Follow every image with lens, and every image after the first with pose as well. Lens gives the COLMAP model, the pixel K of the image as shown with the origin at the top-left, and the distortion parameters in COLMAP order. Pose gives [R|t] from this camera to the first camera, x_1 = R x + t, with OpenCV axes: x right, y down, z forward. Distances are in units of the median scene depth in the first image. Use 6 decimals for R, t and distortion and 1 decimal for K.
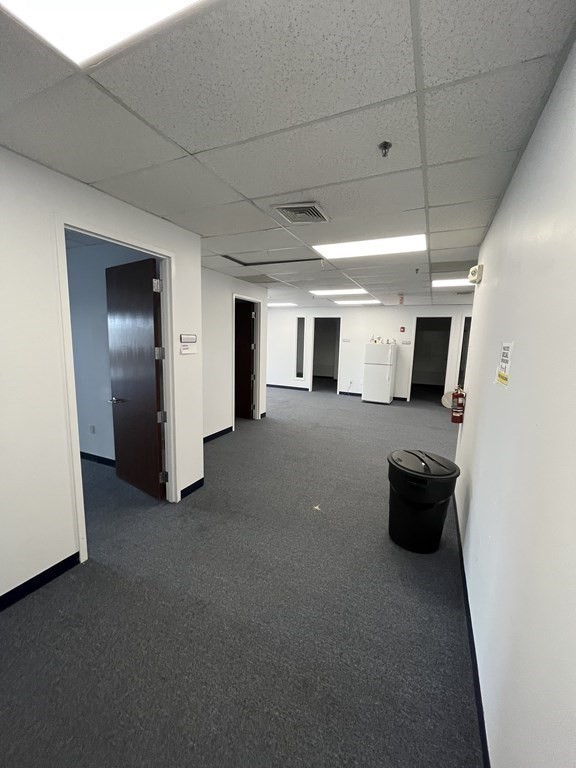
lens RADIAL K [[310.5, 0, 288.7], [0, 310.5, 382.6], [0, 0, 1]] dist [-0.001121, -0.000015]
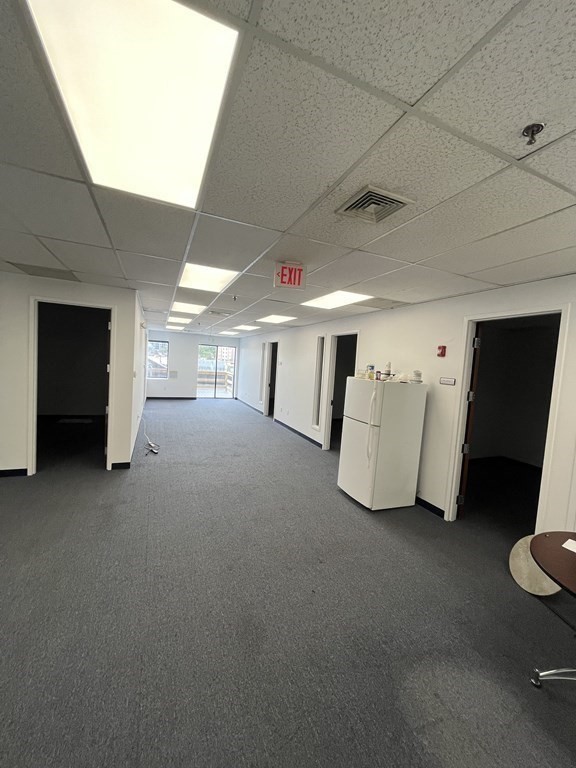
lens RADIAL K [[310.5, 0, 289.1], [0, 310.5, 386.6], [0, 0, 1]] dist [-0.001121, -0.000015]
pose [[0.748110, 0.067520, -0.660131, 0.501821], [-0.137105, 0.989072, -0.054213, -0.066499], [0.649256, 0.131065, 0.749192, 0.531580]]
